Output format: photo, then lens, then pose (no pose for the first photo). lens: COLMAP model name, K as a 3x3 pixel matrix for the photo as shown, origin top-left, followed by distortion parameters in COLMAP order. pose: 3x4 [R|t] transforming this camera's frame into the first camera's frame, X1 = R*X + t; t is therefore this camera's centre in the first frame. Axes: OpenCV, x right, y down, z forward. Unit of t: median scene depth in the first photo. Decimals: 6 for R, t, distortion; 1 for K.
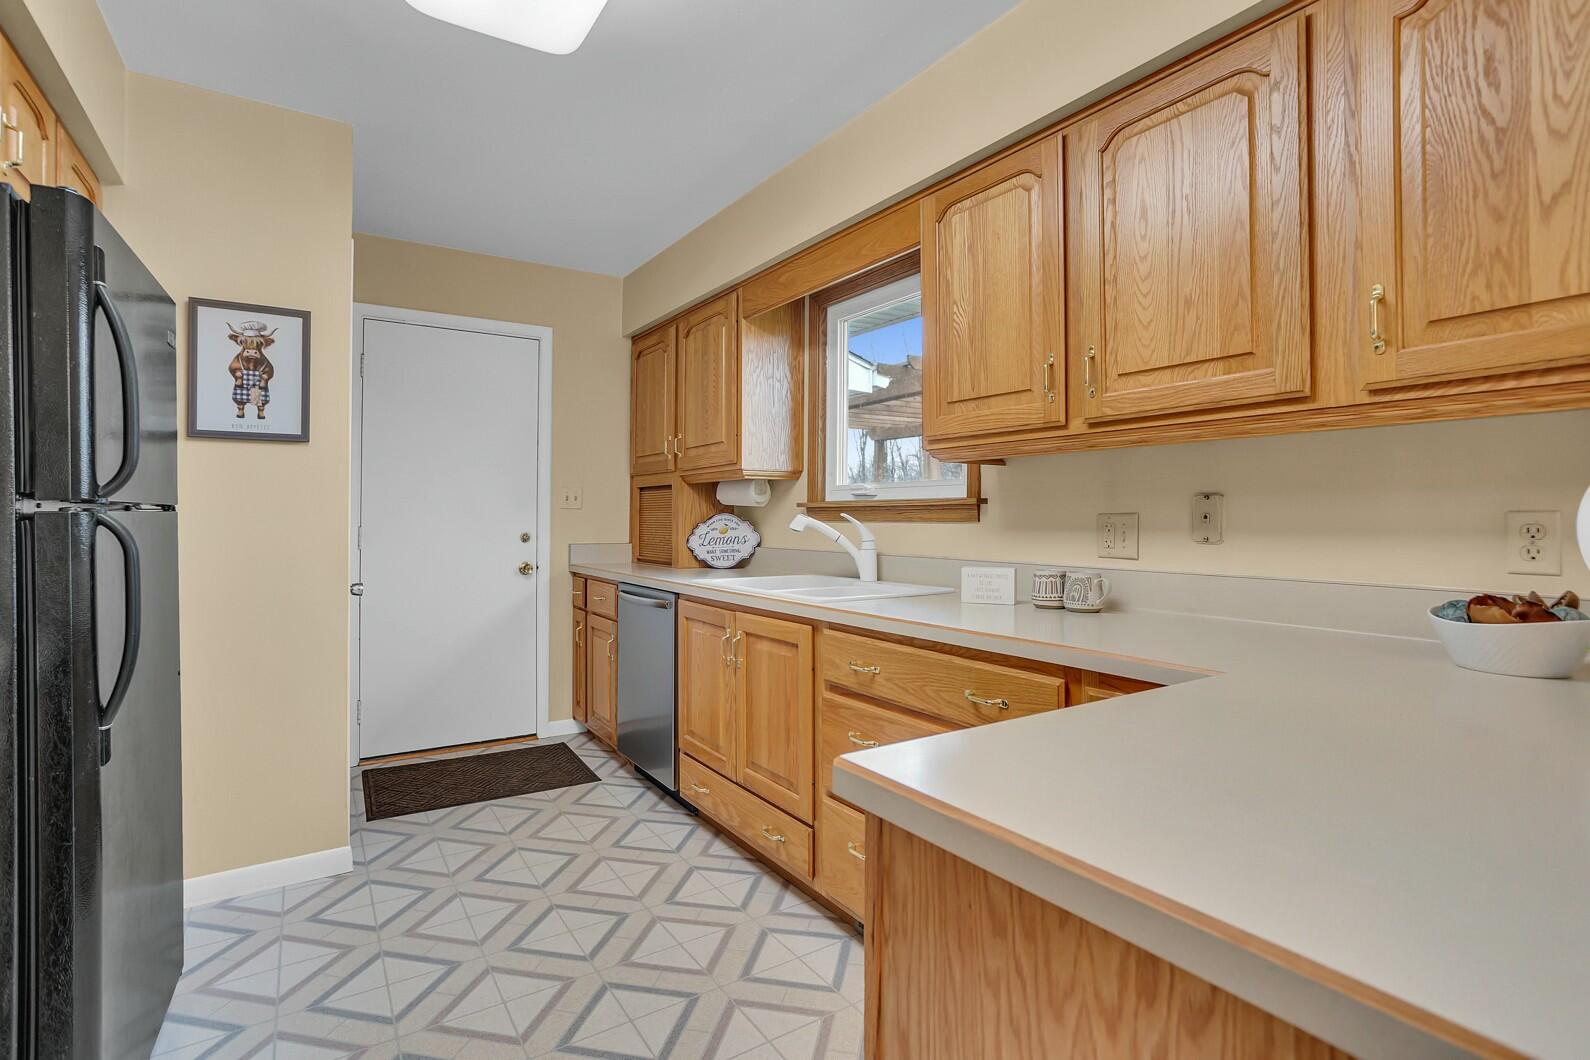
lens RADIAL K [[766.3, 0, 783.9], [0, 766.3, 522.3], [0, 0, 1]] dist [-0.077491, 0.057606]
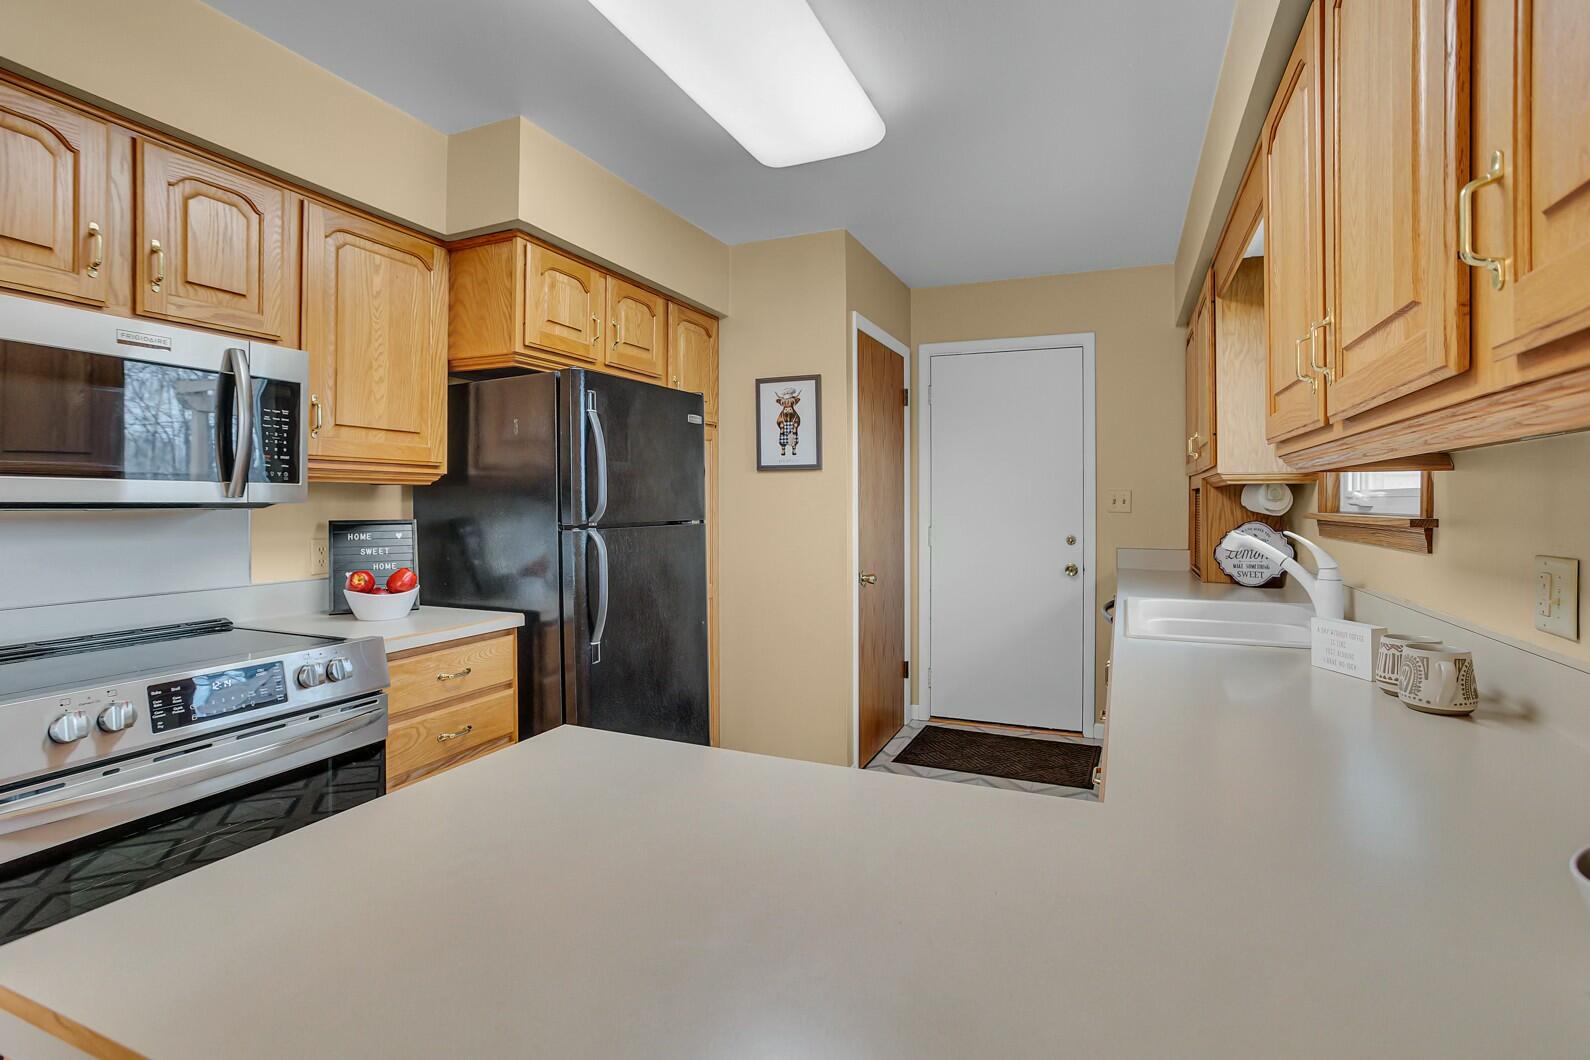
lens RADIAL K [[766.3, 0, 783.9], [0, 766.3, 522.3], [0, 0, 1]] dist [-0.077491, 0.057606]
pose [[0.553967, 0.020602, -0.832284, 0.362475], [-0.004866, 0.999757, 0.021509, -0.029465], [0.832524, -0.007866, 0.553932, 0.122894]]
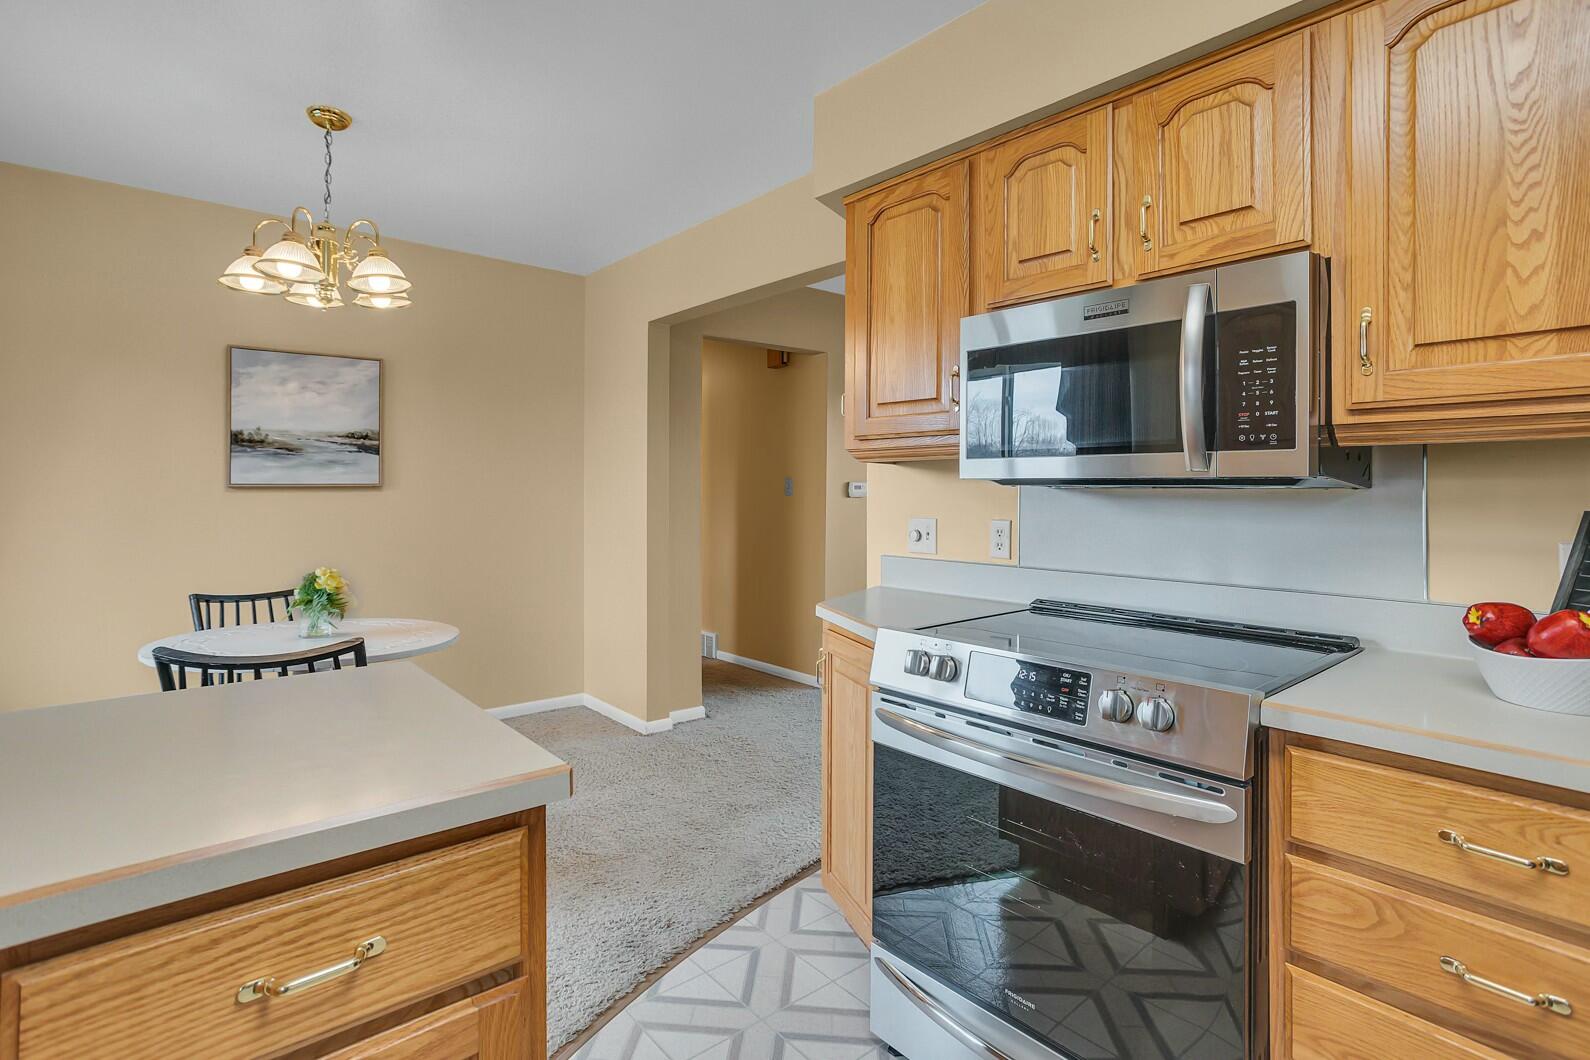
lens RADIAL K [[783.9, 0, 794.5], [0, 783.9, 477.2], [0, 0, 1]] dist [-0.050484, 0.029962]
pose [[-0.991913, -0.005664, -0.126790, -0.035094], [-0.004582, 0.999951, -0.008822, -0.025165], [0.126834, -0.008169, -0.991890, 0.519169]]
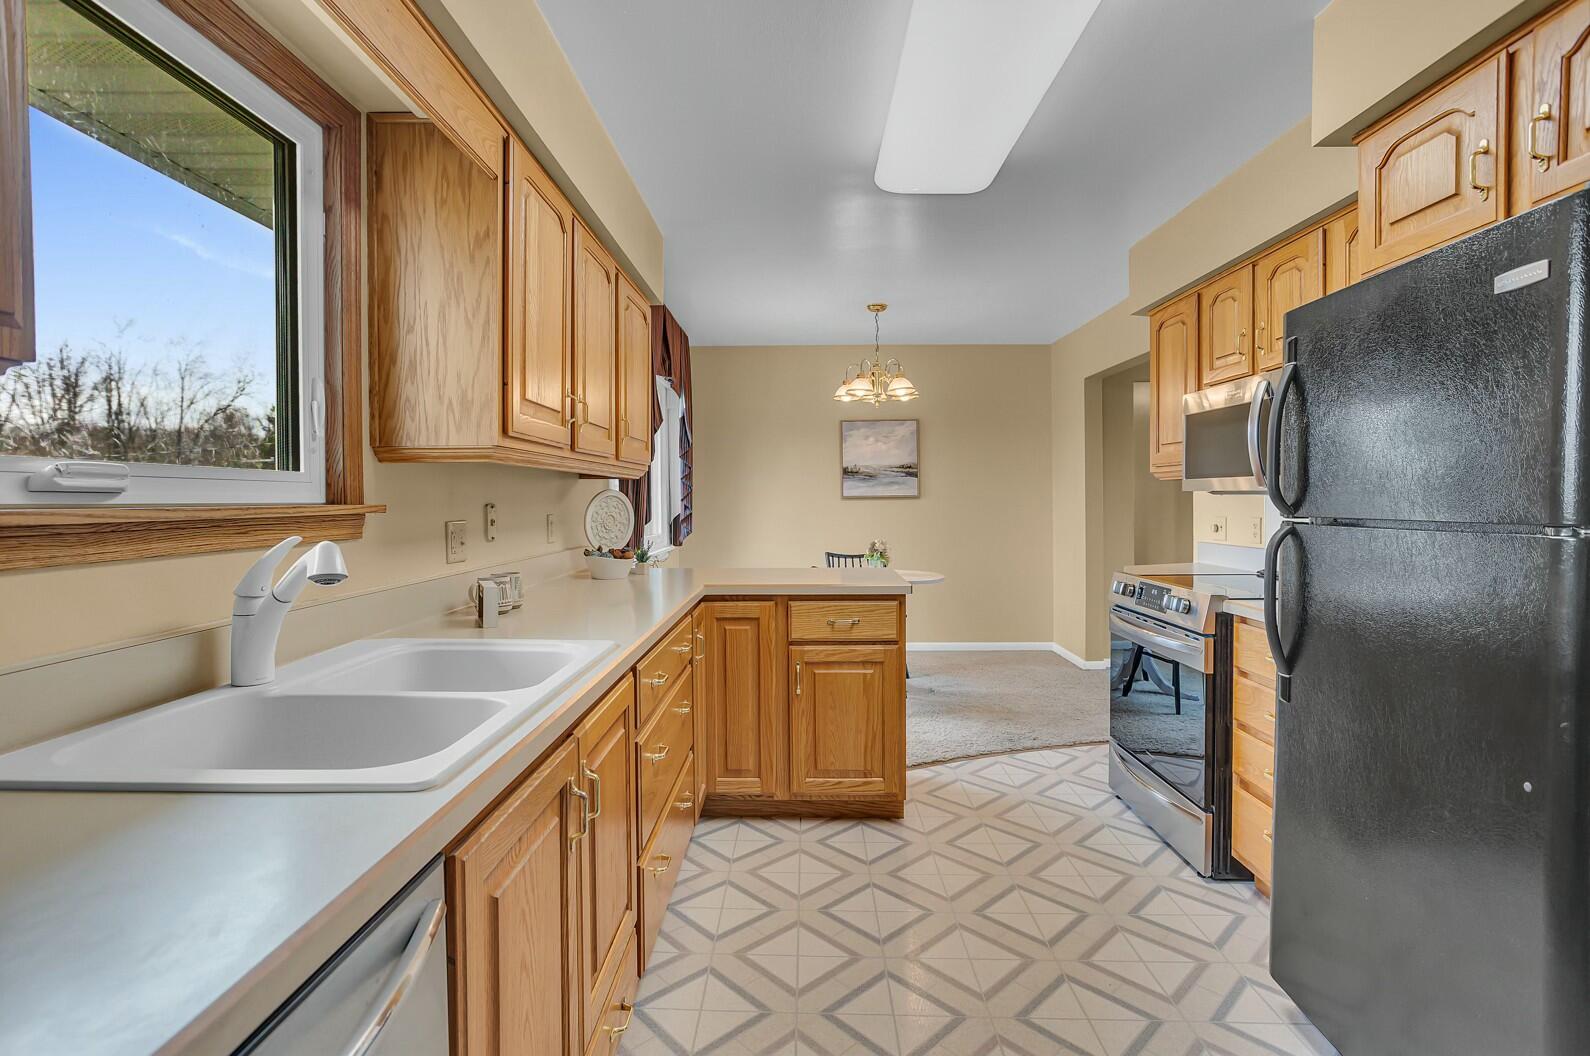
lens RADIAL K [[783.9, 0, 794.5], [0, 783.9, 475.2], [0, 0, 1]] dist [-0.050484, 0.029962]
pose [[-0.831898, 0.018560, 0.554618, -0.372587], [0.008088, 0.999740, -0.021324, -0.032947], [-0.554869, -0.013254, -0.831832, 1.048393]]
